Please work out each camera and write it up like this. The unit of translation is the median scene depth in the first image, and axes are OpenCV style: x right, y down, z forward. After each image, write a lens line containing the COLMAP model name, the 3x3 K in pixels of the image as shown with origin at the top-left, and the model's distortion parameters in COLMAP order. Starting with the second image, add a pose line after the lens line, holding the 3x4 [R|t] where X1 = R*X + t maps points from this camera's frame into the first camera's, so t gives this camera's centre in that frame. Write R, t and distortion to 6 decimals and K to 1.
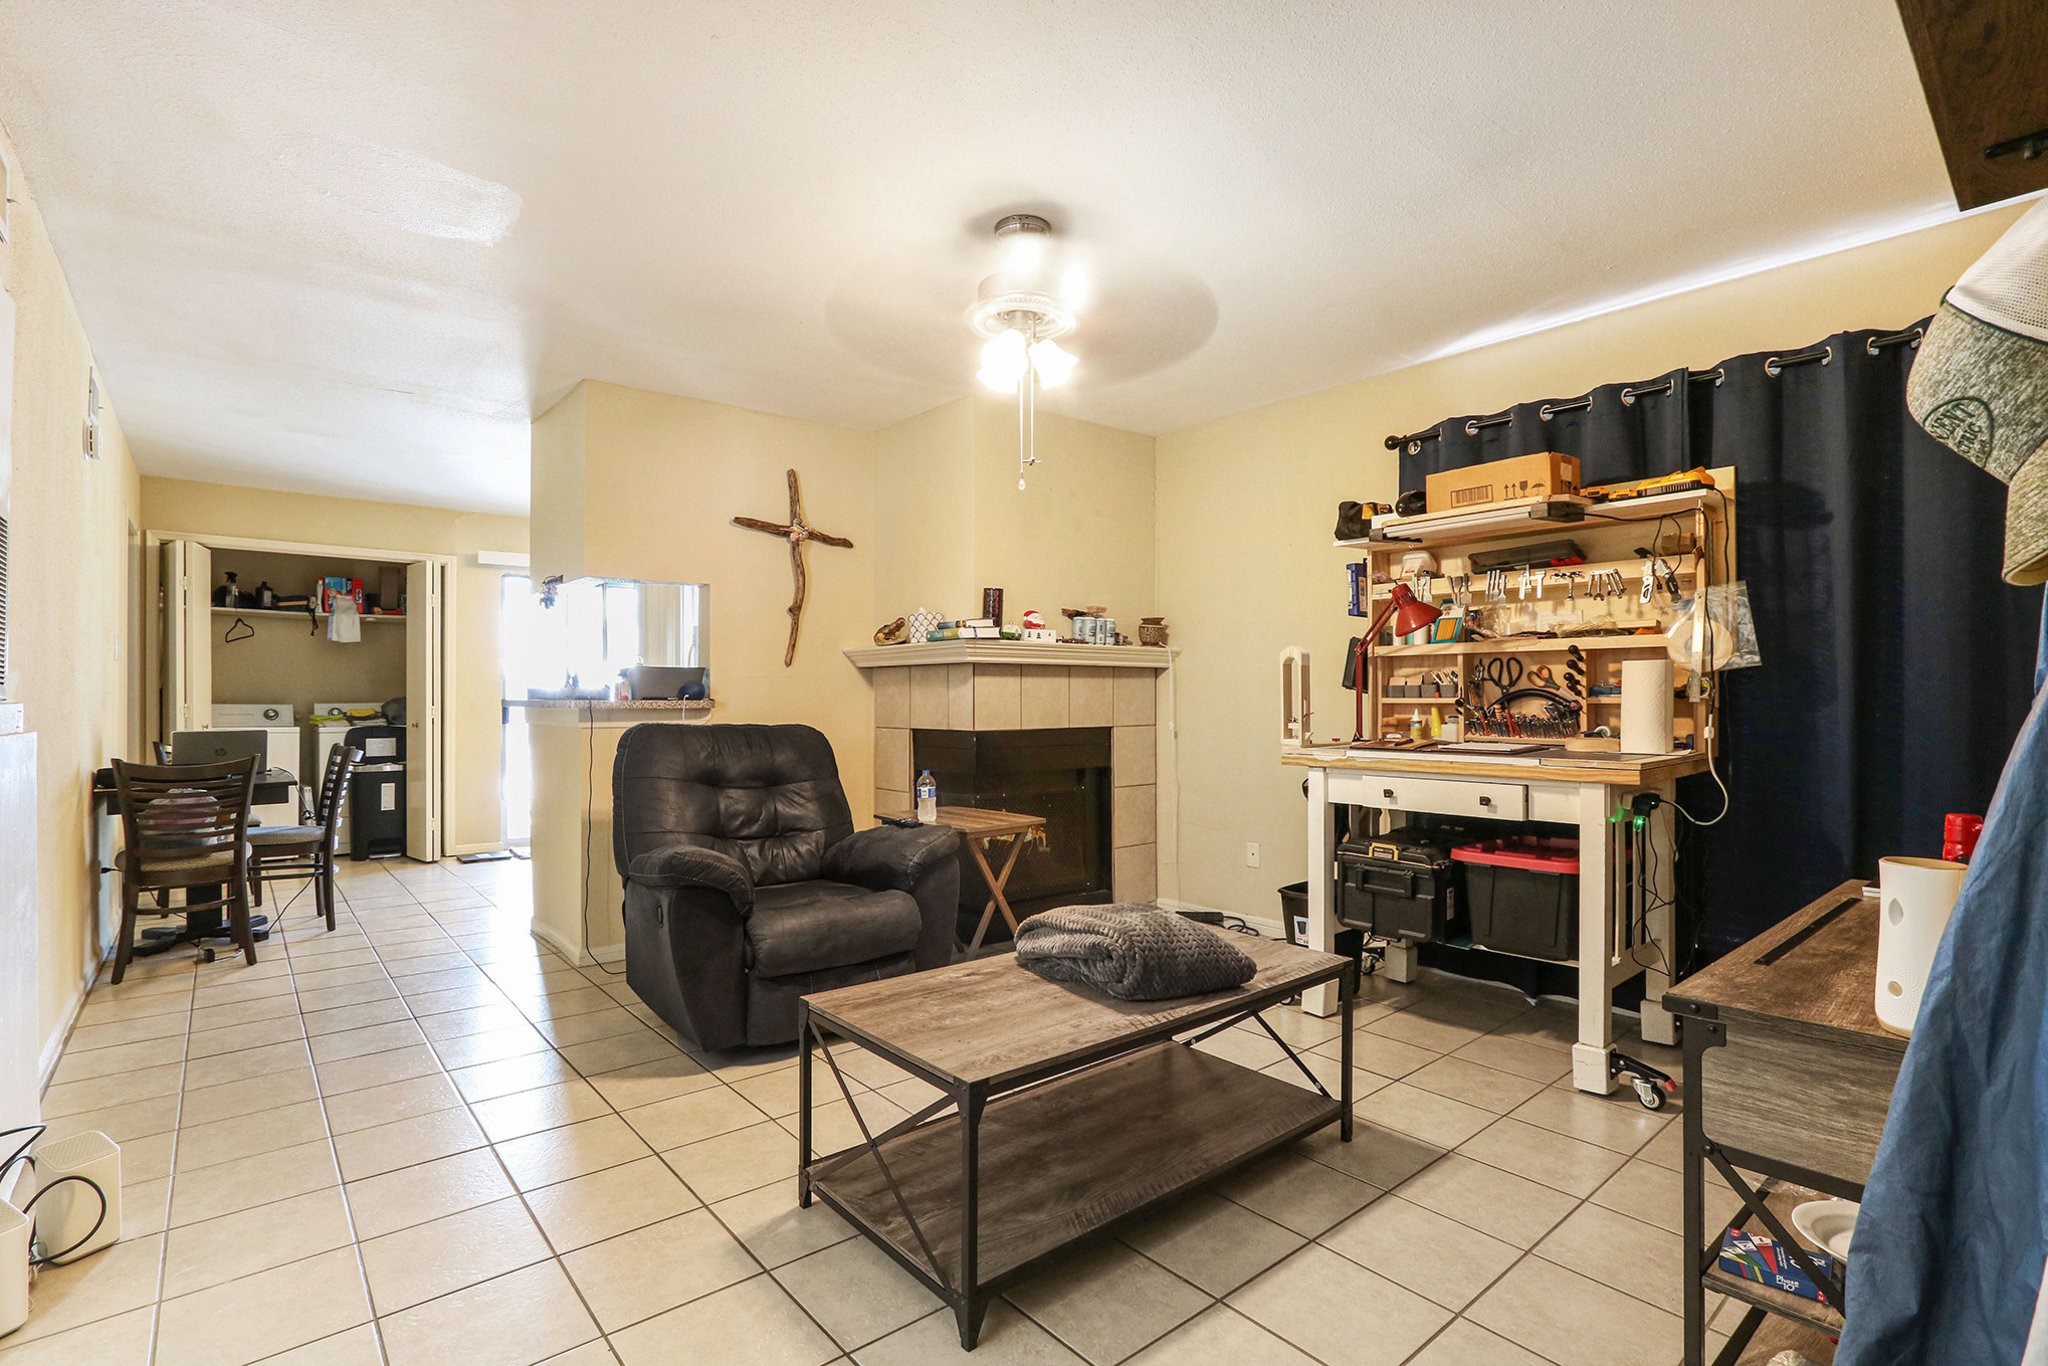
lens RADIAL K [[943.2, 0, 1015.7], [0, 943.2, 693.7], [0, 0, 1]] dist [0.000826, 0.000113]
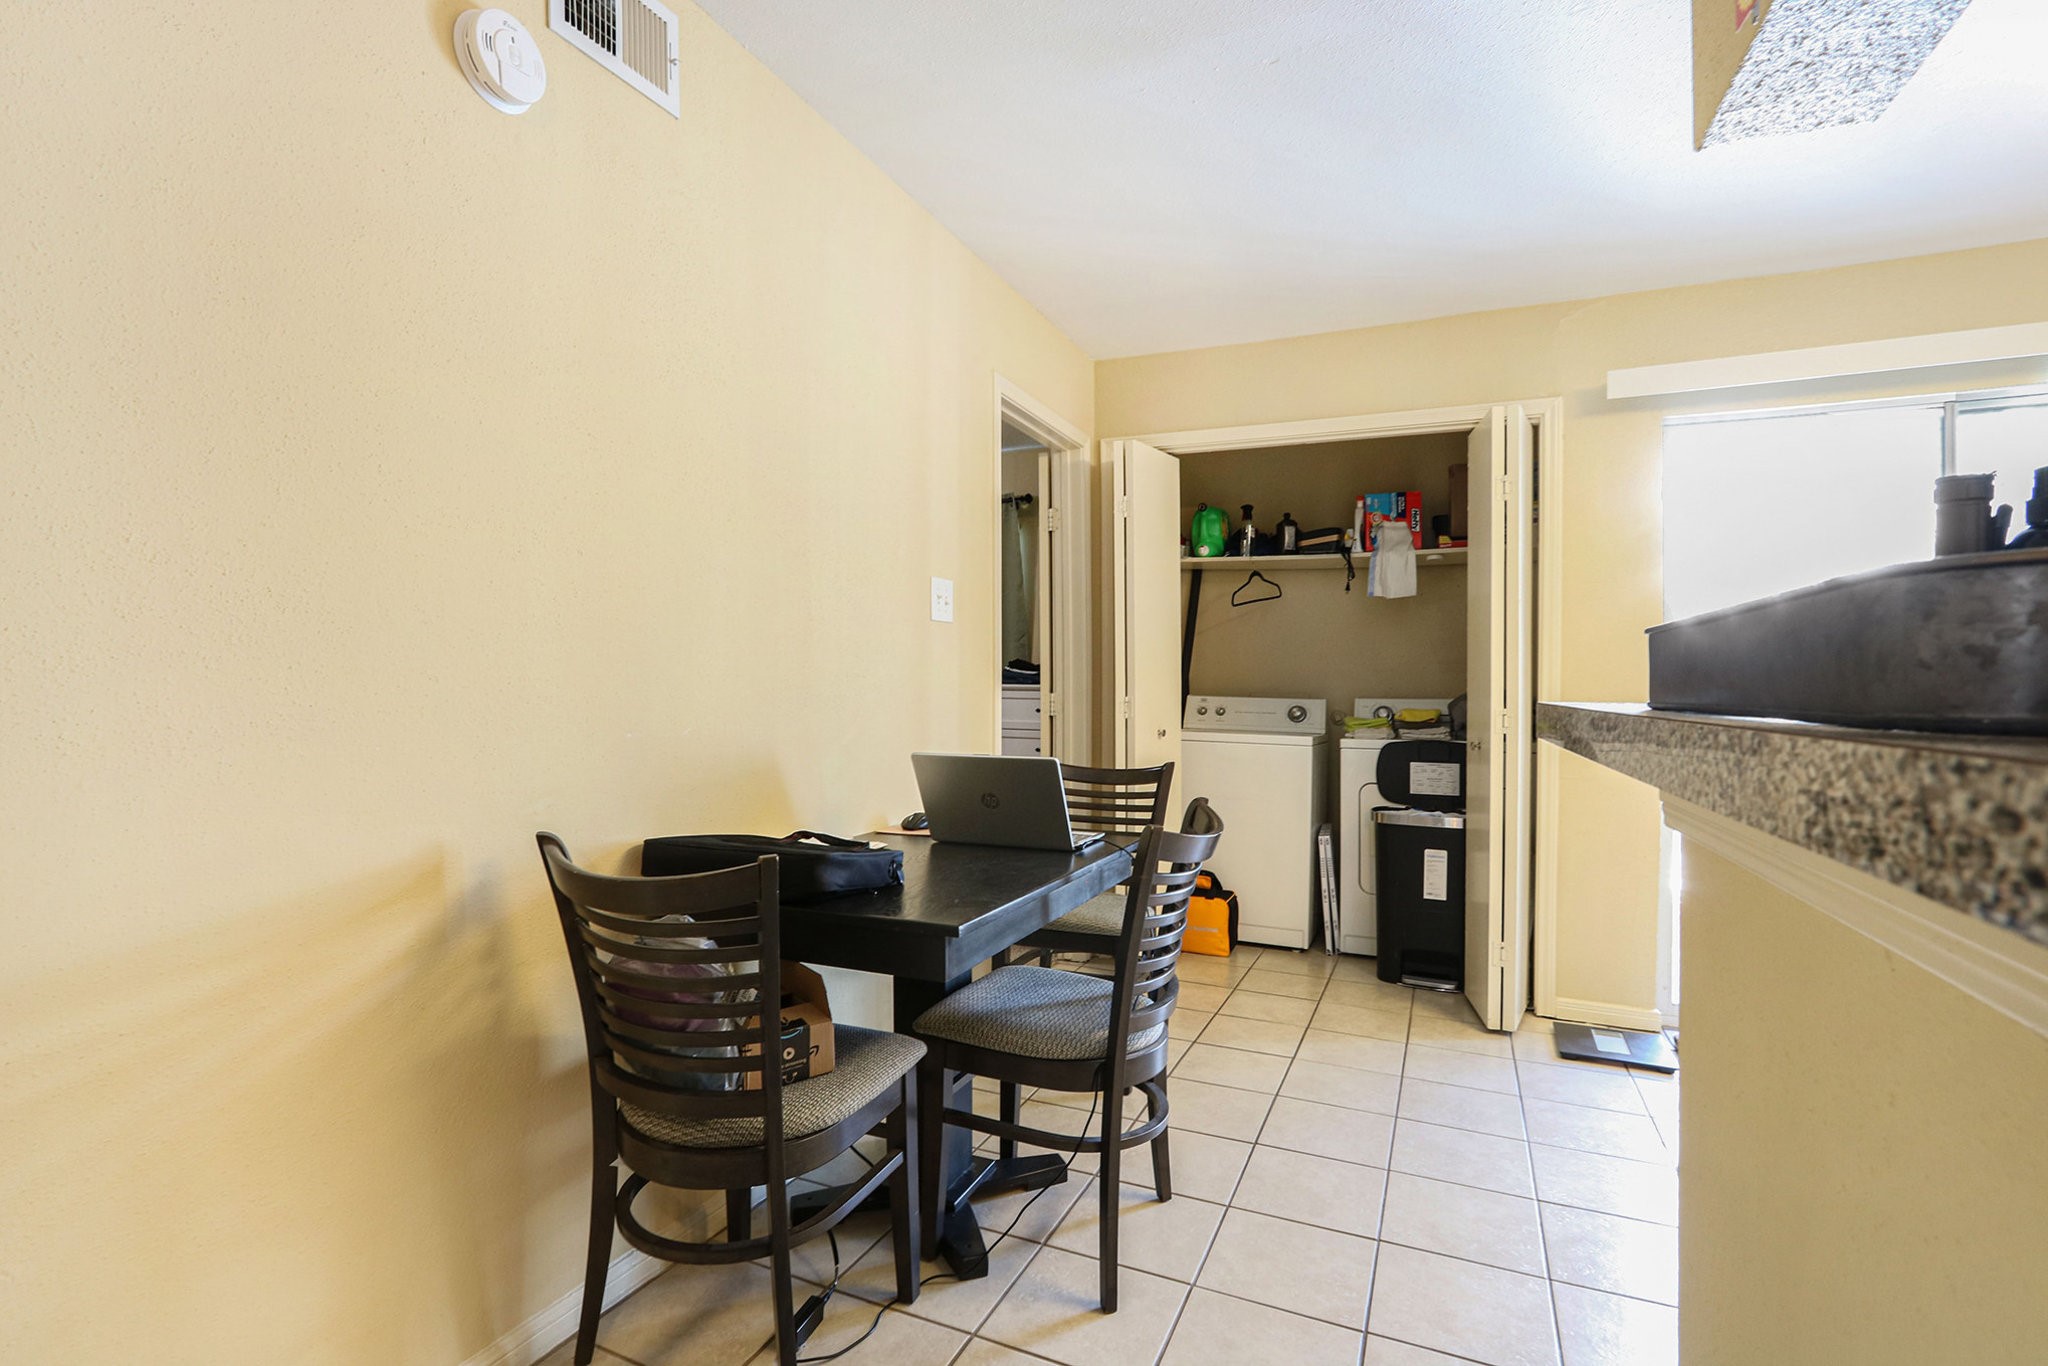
lens RADIAL K [[943.2, 0, 1017.7], [0, 943.2, 691.3], [0, 0, 1]] dist [0.000826, 0.000113]
pose [[0.421872, 0.014154, -0.906545, -0.270800], [-0.003237, 0.999895, 0.014105, -0.002757], [0.906649, -0.003016, 0.421874, 0.541610]]
